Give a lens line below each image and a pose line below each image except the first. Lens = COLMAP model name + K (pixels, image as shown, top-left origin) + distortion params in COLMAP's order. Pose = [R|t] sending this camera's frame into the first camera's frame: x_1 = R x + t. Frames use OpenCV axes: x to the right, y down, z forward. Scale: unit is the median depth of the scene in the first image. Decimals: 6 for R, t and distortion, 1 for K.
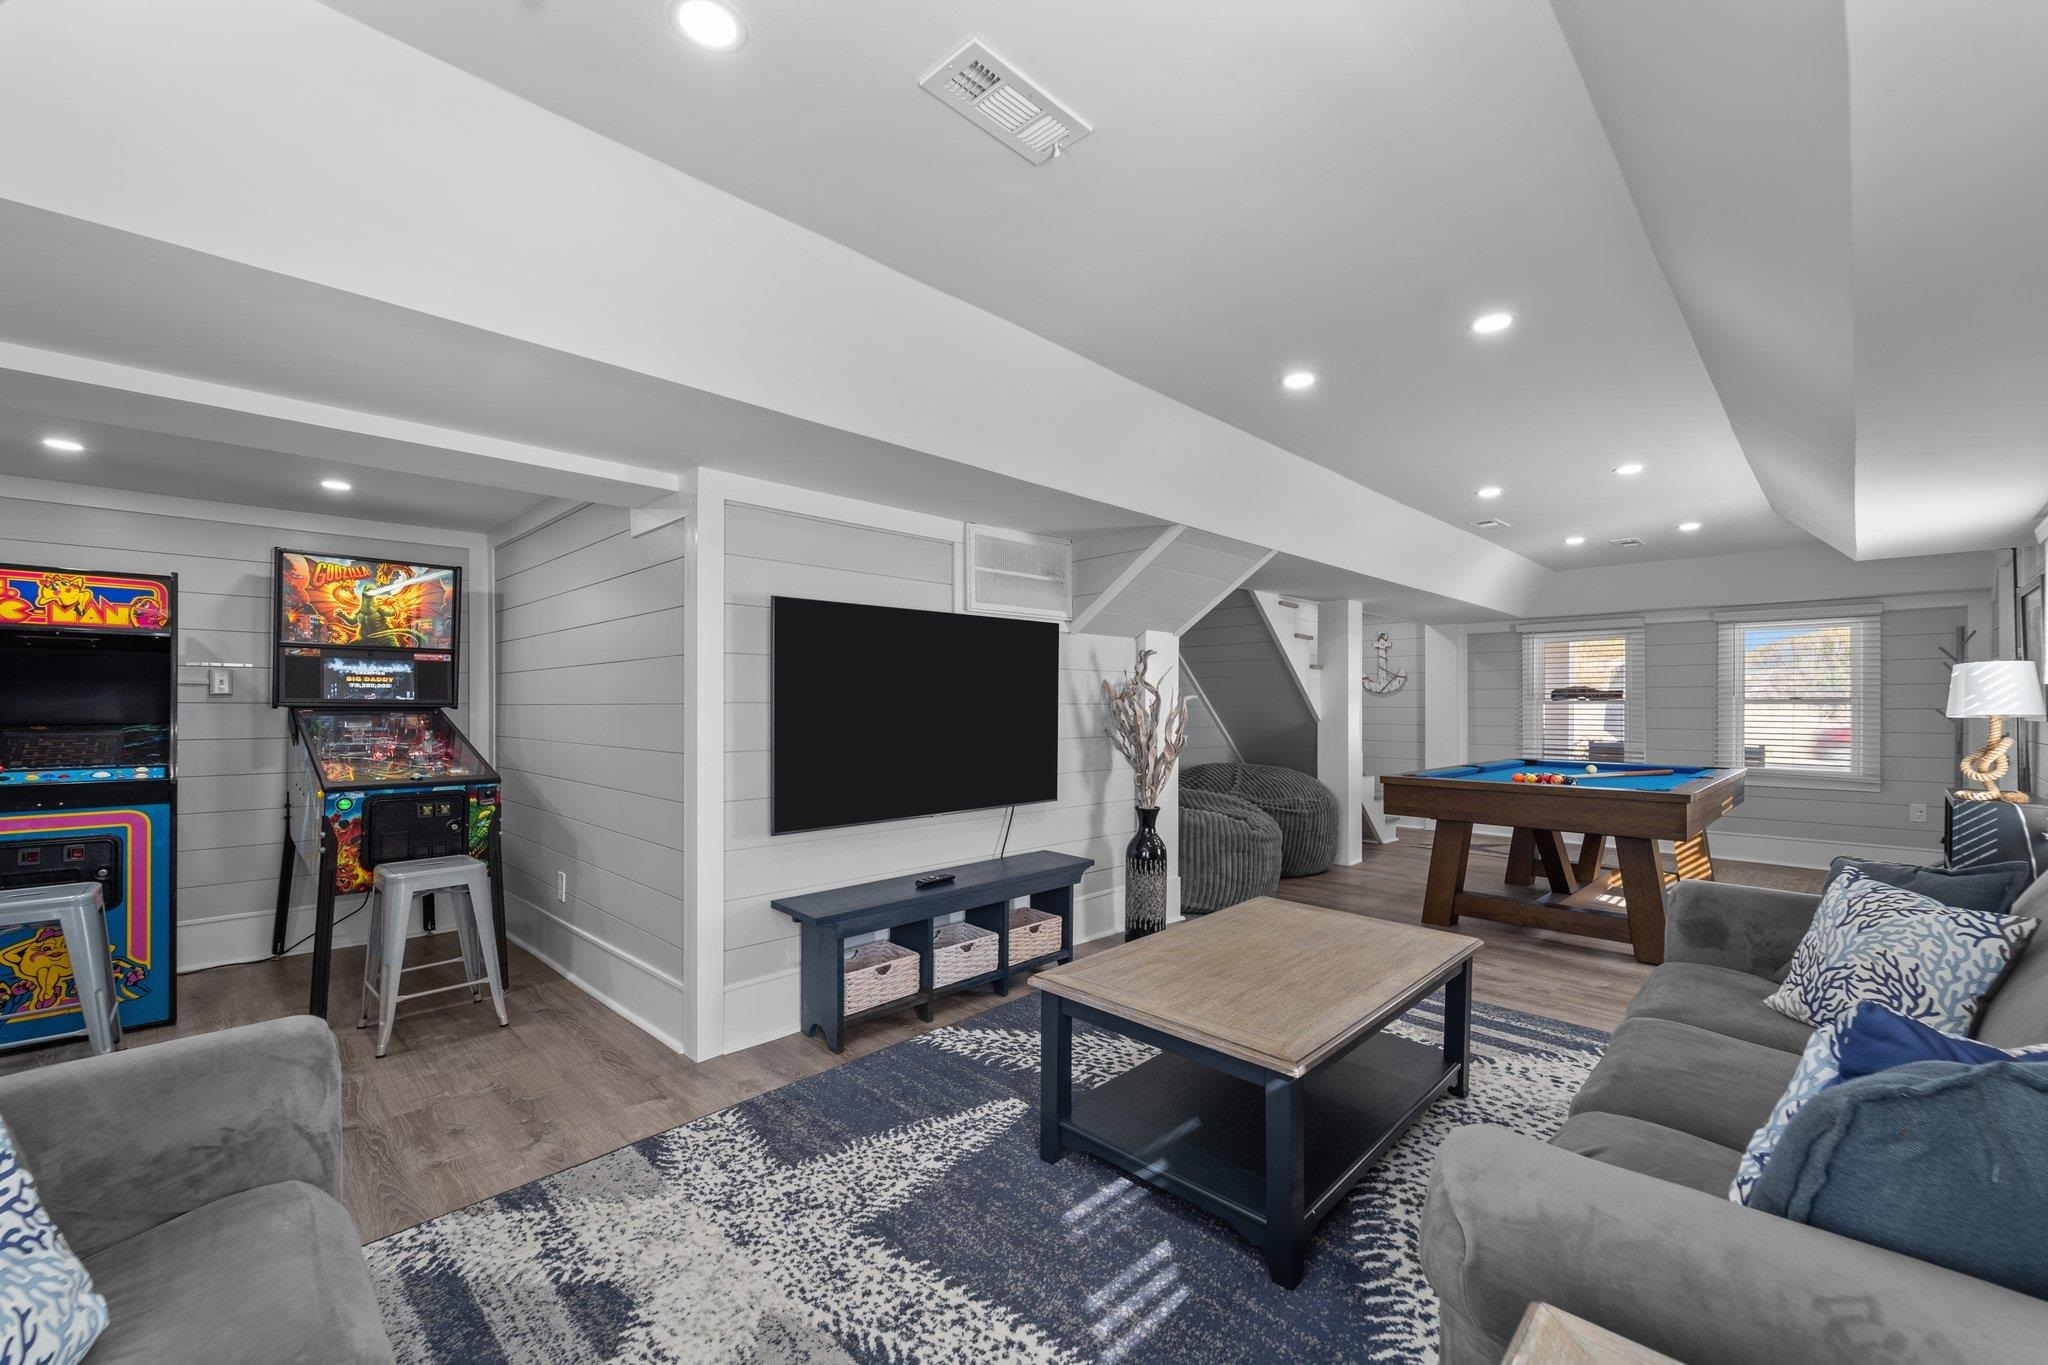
lens RADIAL K [[827.8, 0, 1017.9], [0, 827.8, 695.7], [0, 0, 1]] dist [0.009030, -0.000366]
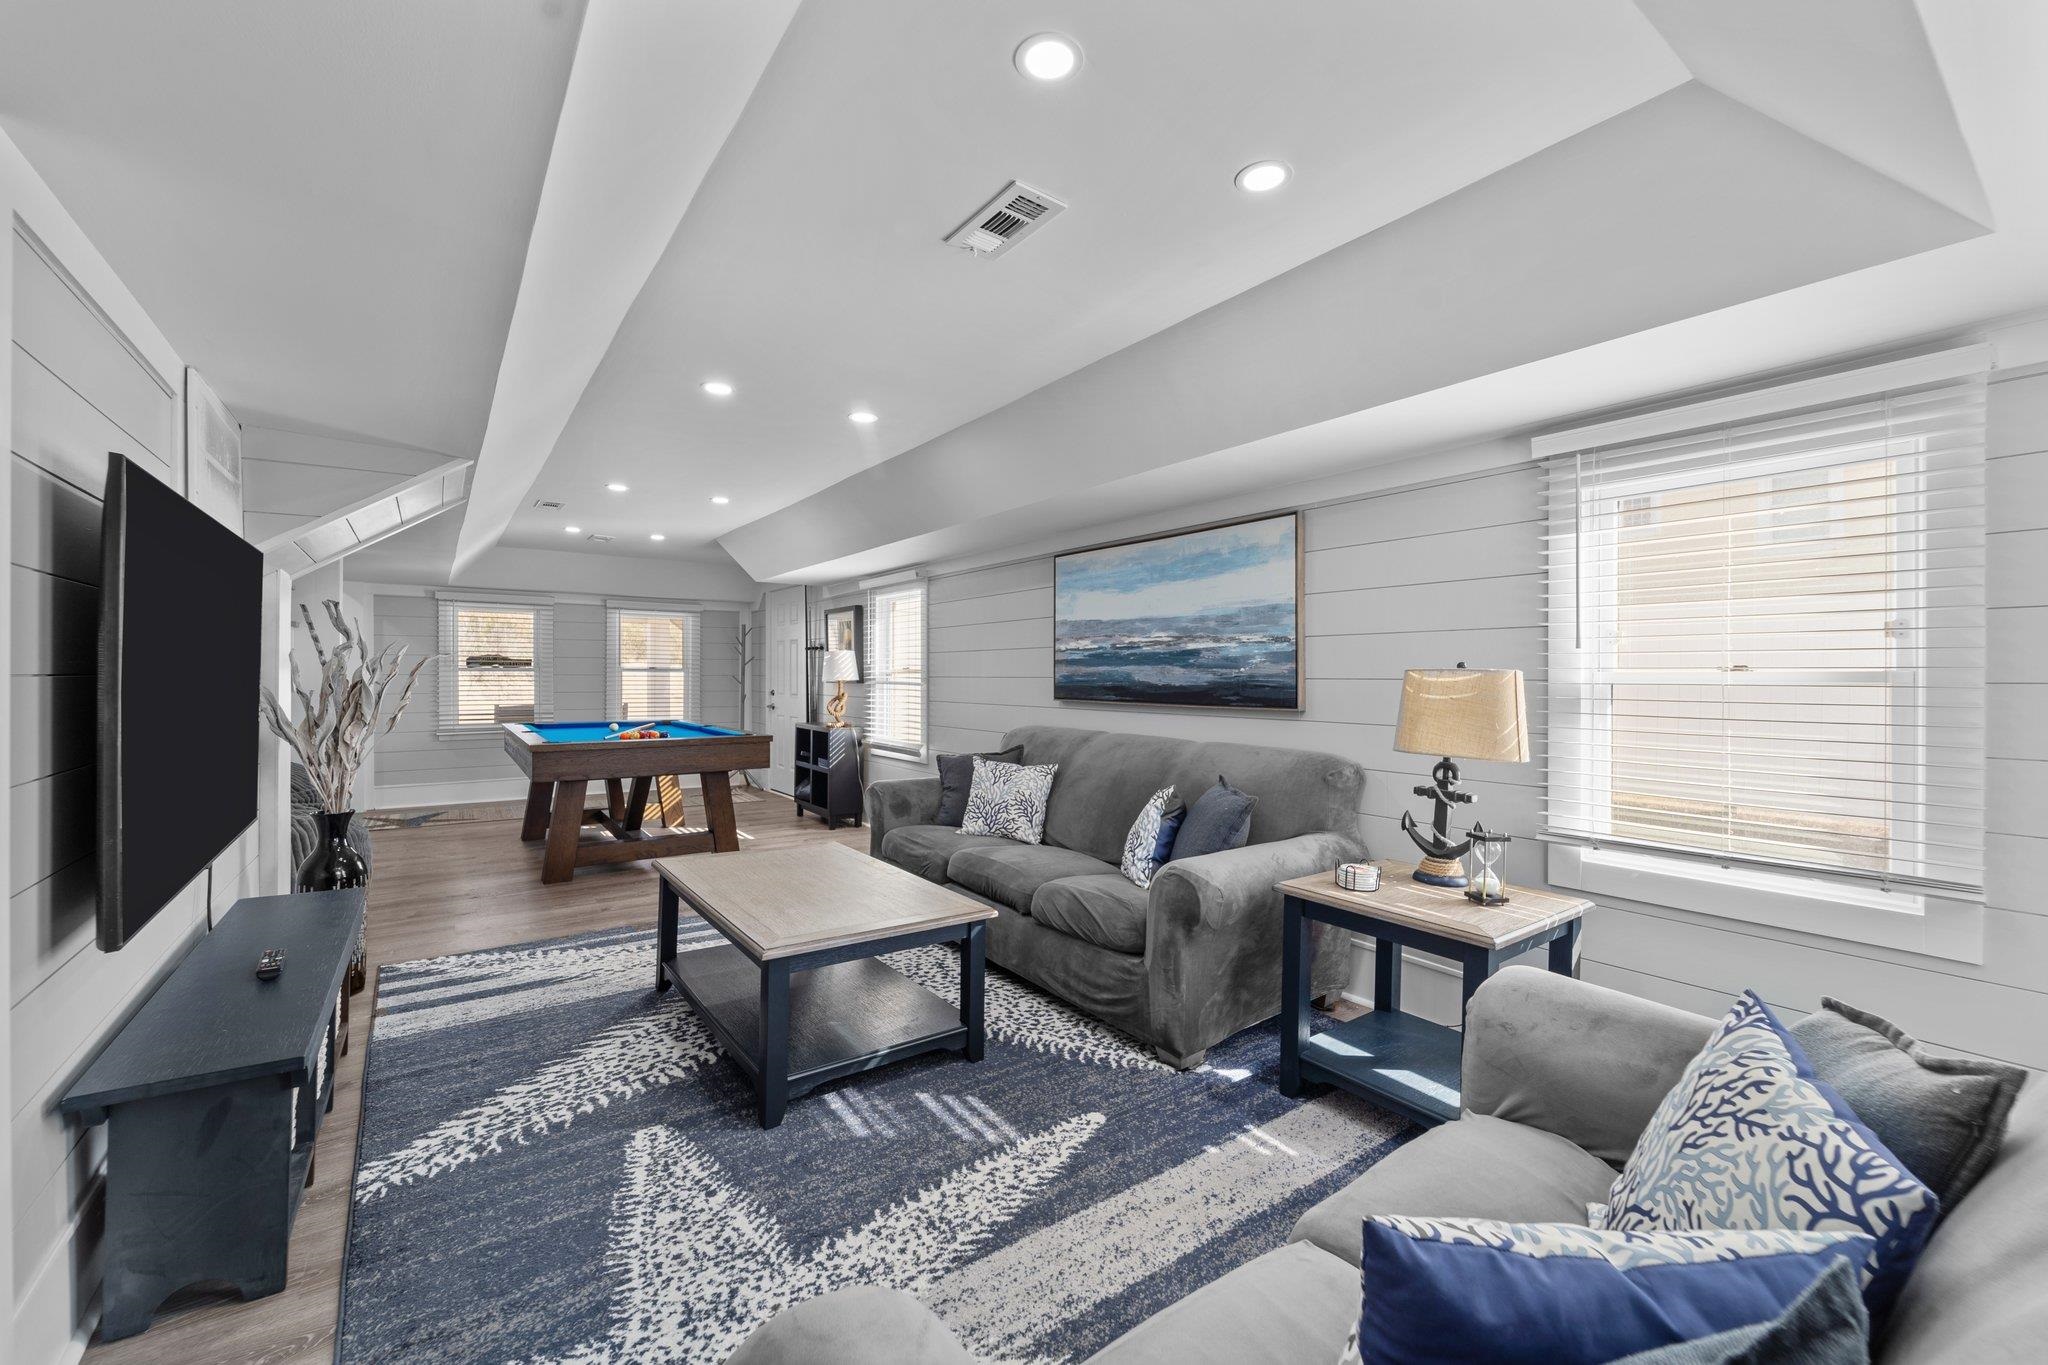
lens RADIAL K [[827.8, 0, 1019.5], [0, 827.8, 678.3], [0, 0, 1]] dist [0.009030, -0.000366]
pose [[0.157268, -0.001259, 0.987555, -0.786282], [-0.019249, 0.999805, 0.004340, 0.003709], [-0.987368, -0.019692, 0.157213, 0.477083]]
